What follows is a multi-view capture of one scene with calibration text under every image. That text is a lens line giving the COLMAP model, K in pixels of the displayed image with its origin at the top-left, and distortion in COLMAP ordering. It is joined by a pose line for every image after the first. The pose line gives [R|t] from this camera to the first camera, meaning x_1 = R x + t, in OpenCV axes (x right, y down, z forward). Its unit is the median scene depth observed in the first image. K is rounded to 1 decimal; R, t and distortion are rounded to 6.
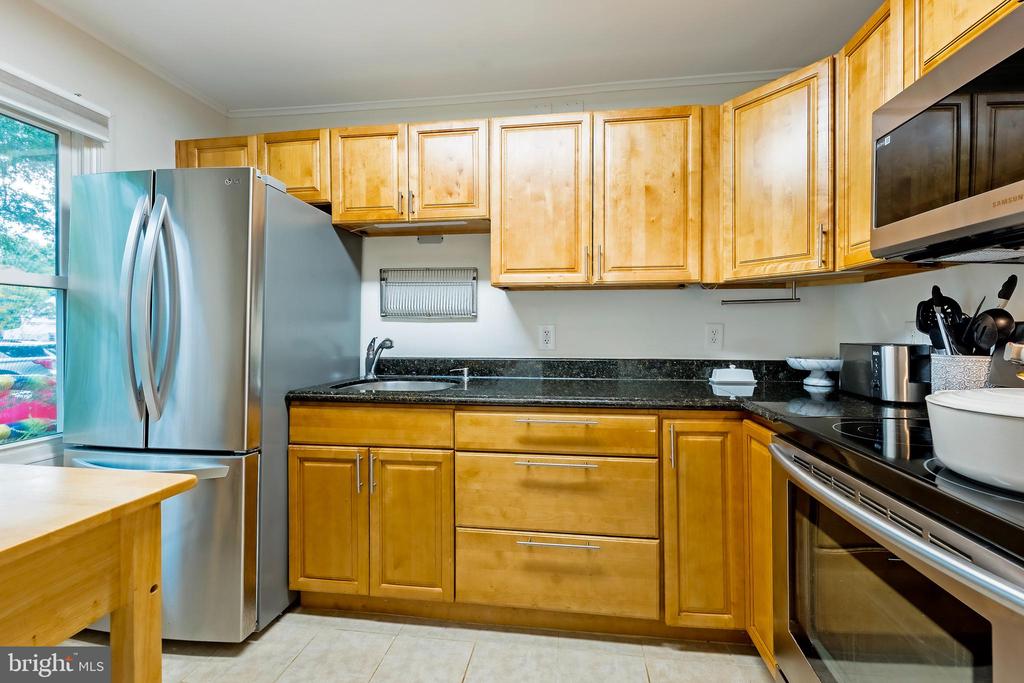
lens RADIAL K [[427.4, 0, 527.5], [0, 427.4, 332.0], [0, 0, 1]] dist [0.001644, -0.000059]
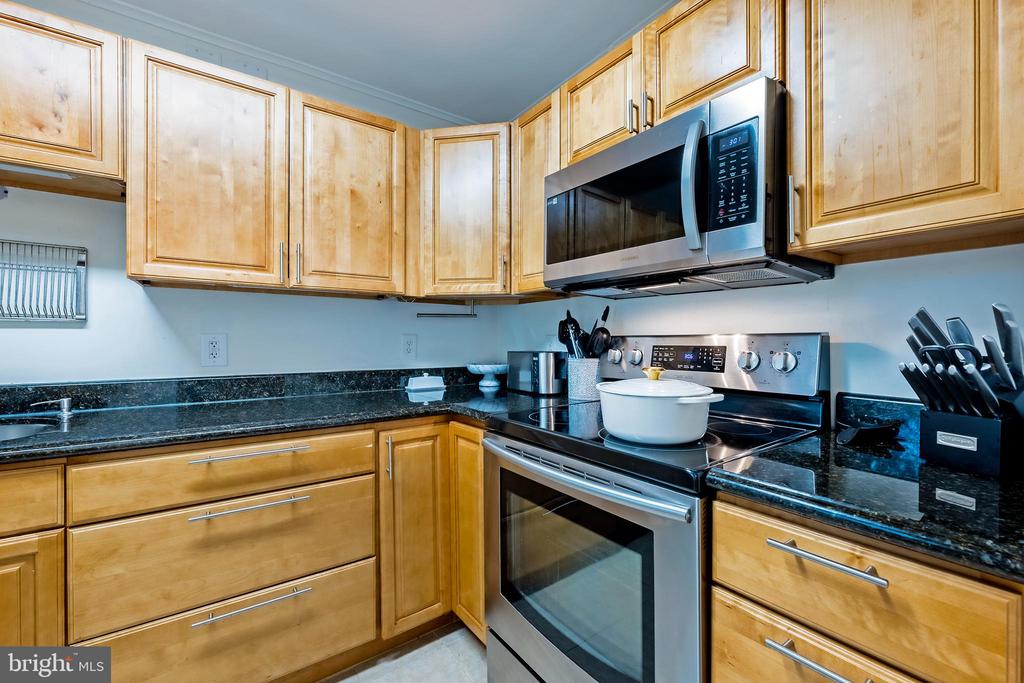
lens RADIAL K [[427.4, 0, 515.1], [0, 427.4, 341.2], [0, 0, 1]] dist [0.001644, -0.000059]
pose [[0.731234, -0.000141, 0.682126, -0.108947], [0.001750, 0.999997, -0.001669, -0.001536], [-0.682124, 0.002414, 0.731232, 0.061646]]
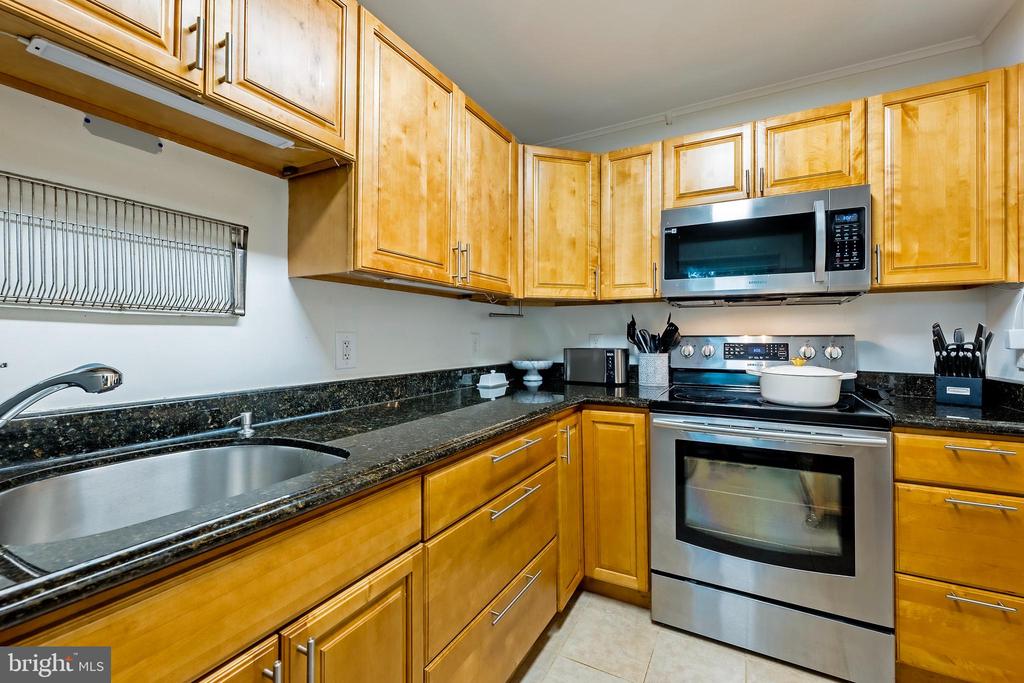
lens RADIAL K [[427.4, 0, 513.9], [0, 427.4, 333.9], [0, 0, 1]] dist [0.001644, -0.000059]
pose [[0.368578, 0.007941, 0.929563, -0.640412], [0.002439, 0.999952, -0.009510, -0.009103], [-0.929594, 0.005772, 0.368541, 0.613385]]
